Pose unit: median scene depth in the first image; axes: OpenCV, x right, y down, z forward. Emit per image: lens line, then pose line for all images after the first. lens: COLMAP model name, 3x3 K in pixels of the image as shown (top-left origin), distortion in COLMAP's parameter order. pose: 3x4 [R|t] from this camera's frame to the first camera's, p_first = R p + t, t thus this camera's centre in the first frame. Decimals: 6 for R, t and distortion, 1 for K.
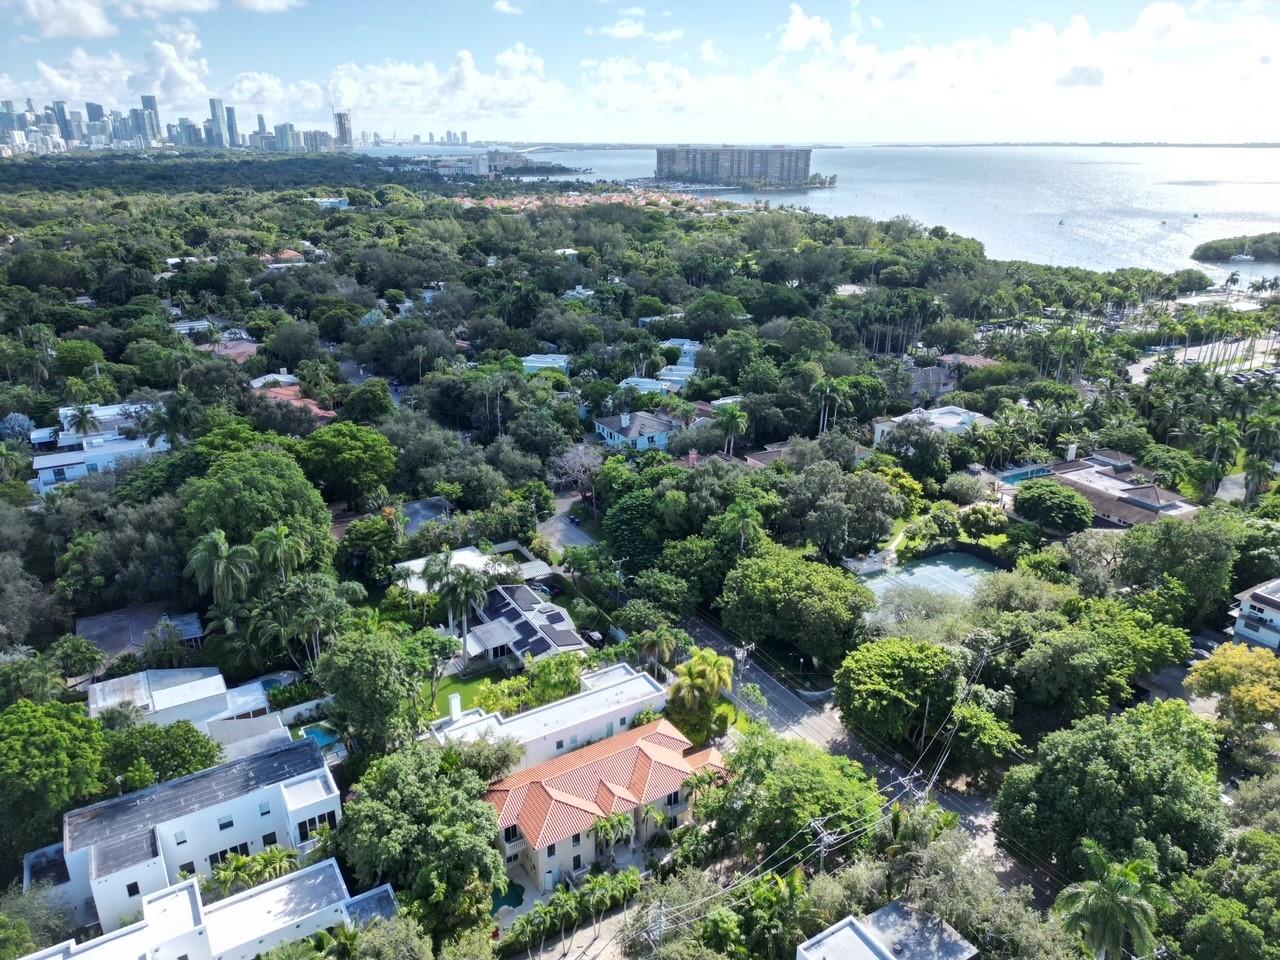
lens RADIAL K [[885.4, 0, 640.0], [0, 885.4, 480.0], [0, 0, 1]] dist [0.058733, -0.054540]
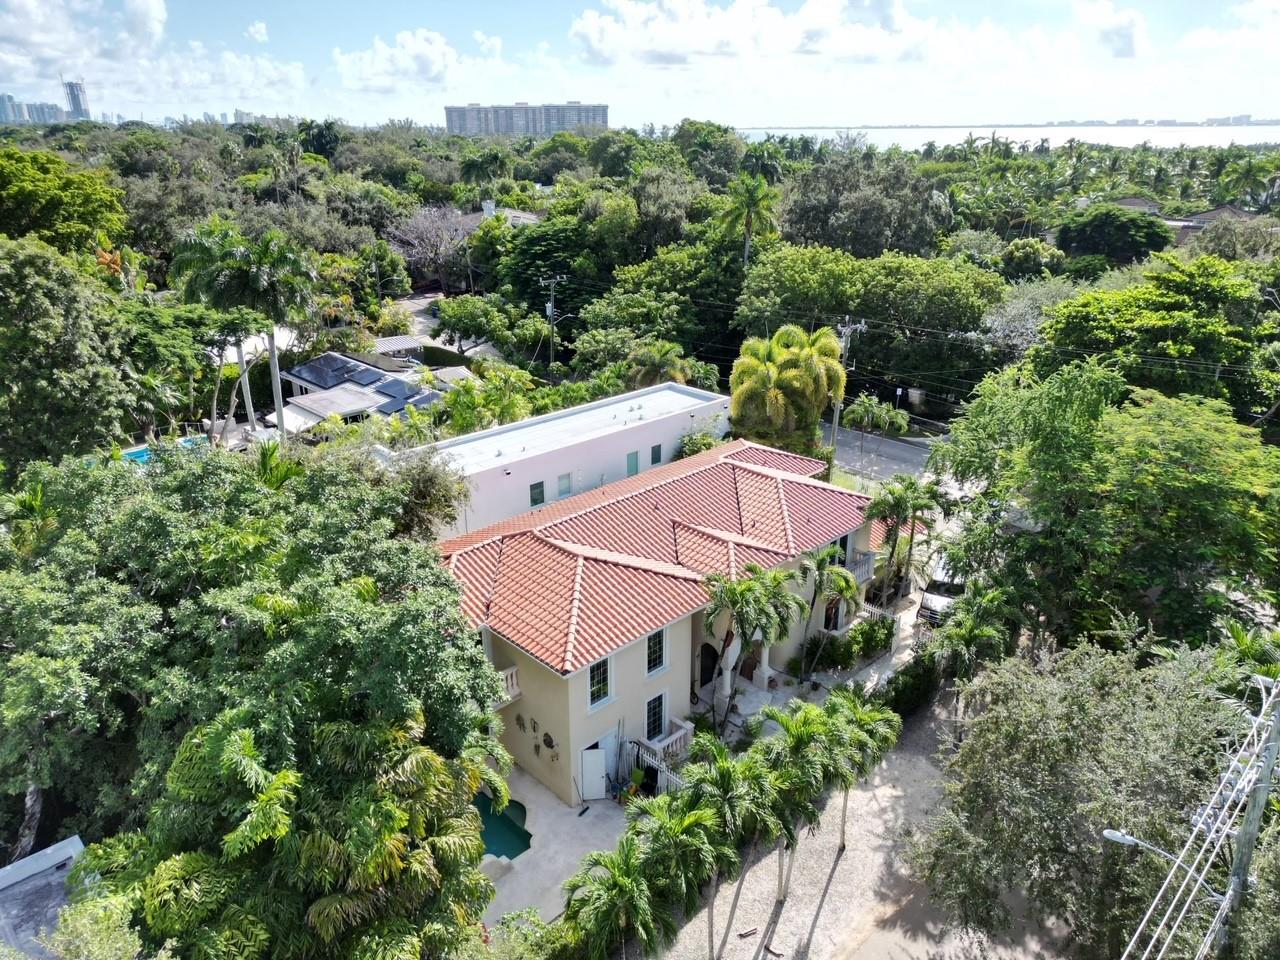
lens RADIAL K [[885.4, 0, 640.0], [0, 885.4, 480.0], [0, 0, 1]] dist [0.058733, -0.054540]
pose [[0.974870, -0.078155, 0.208614, -0.146505], [0.076287, 0.996941, 0.017000, 0.322595], [-0.209304, -0.000658, 0.977850, 0.639274]]
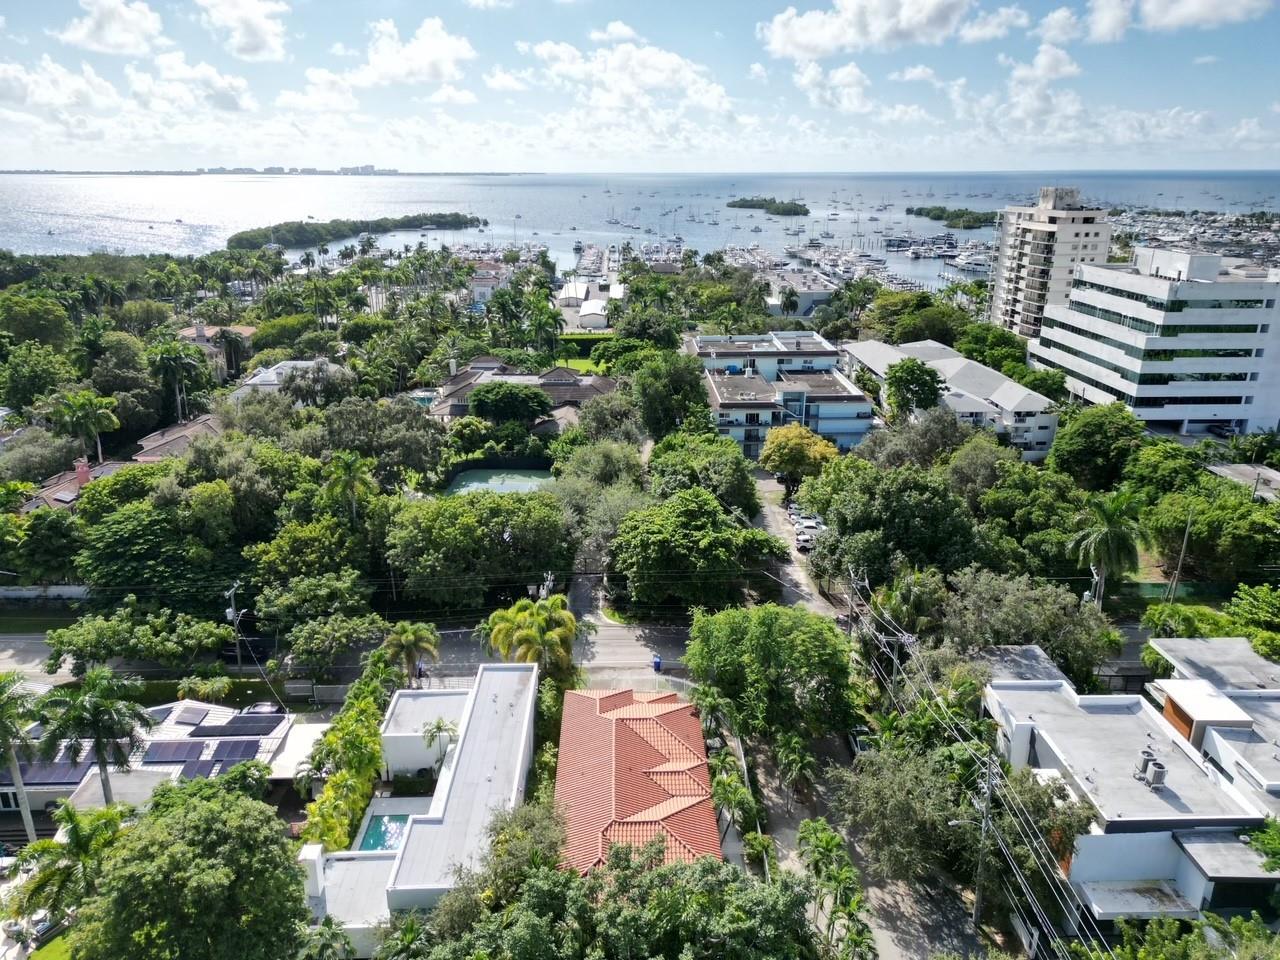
lens RADIAL K [[885.4, 0, 640.0], [0, 885.4, 480.0], [0, 0, 1]] dist [0.058733, -0.054540]
pose [[0.499446, -0.285658, 0.817895, -0.559106], [0.304683, 0.941682, 0.142838, 0.023531], [-0.811001, 0.177859, 0.557355, 0.593556]]
